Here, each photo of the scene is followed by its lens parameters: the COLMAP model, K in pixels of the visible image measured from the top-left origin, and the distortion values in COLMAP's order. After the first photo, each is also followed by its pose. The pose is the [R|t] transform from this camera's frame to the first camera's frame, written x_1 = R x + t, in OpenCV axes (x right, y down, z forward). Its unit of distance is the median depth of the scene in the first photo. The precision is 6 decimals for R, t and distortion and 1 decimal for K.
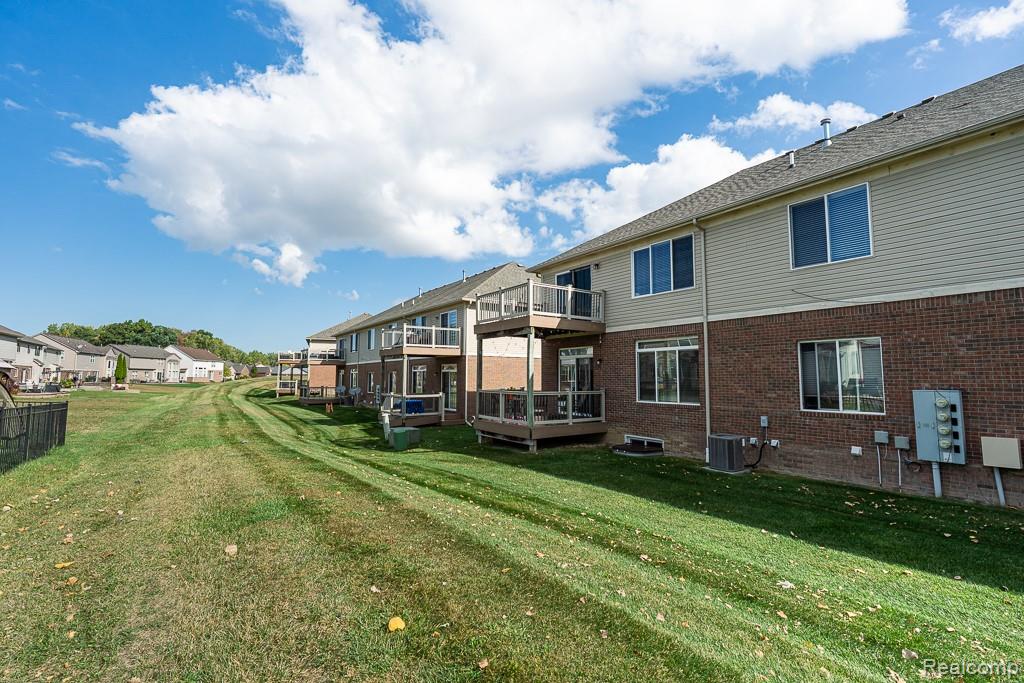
lens RADIAL K [[446.1, 0, 512.0], [0, 446.1, 341.5], [0, 0, 1]] dist [-0.078642, 0.026516]
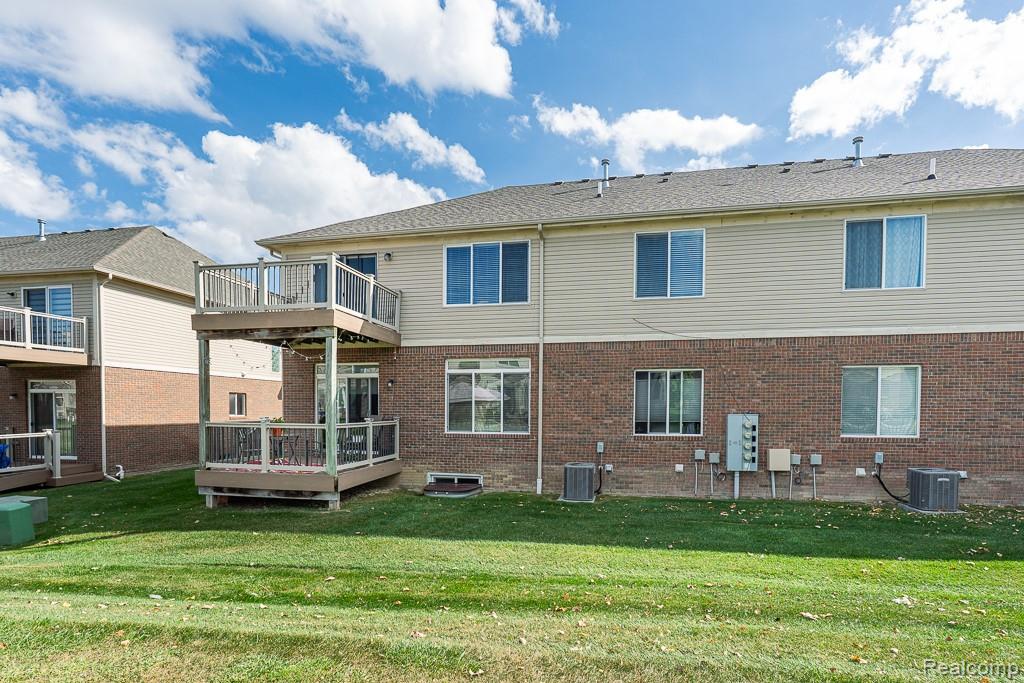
lens RADIAL K [[492.8, 0, 512.2], [0, 492.8, 429.5], [0, 0, 1]] dist [-0.004224, -0.000391]
pose [[0.708203, -0.028595, 0.705430, -0.308239], [-0.056116, 0.993738, 0.096619, 0.035458], [-0.703775, -0.108012, 0.702164, 0.279738]]
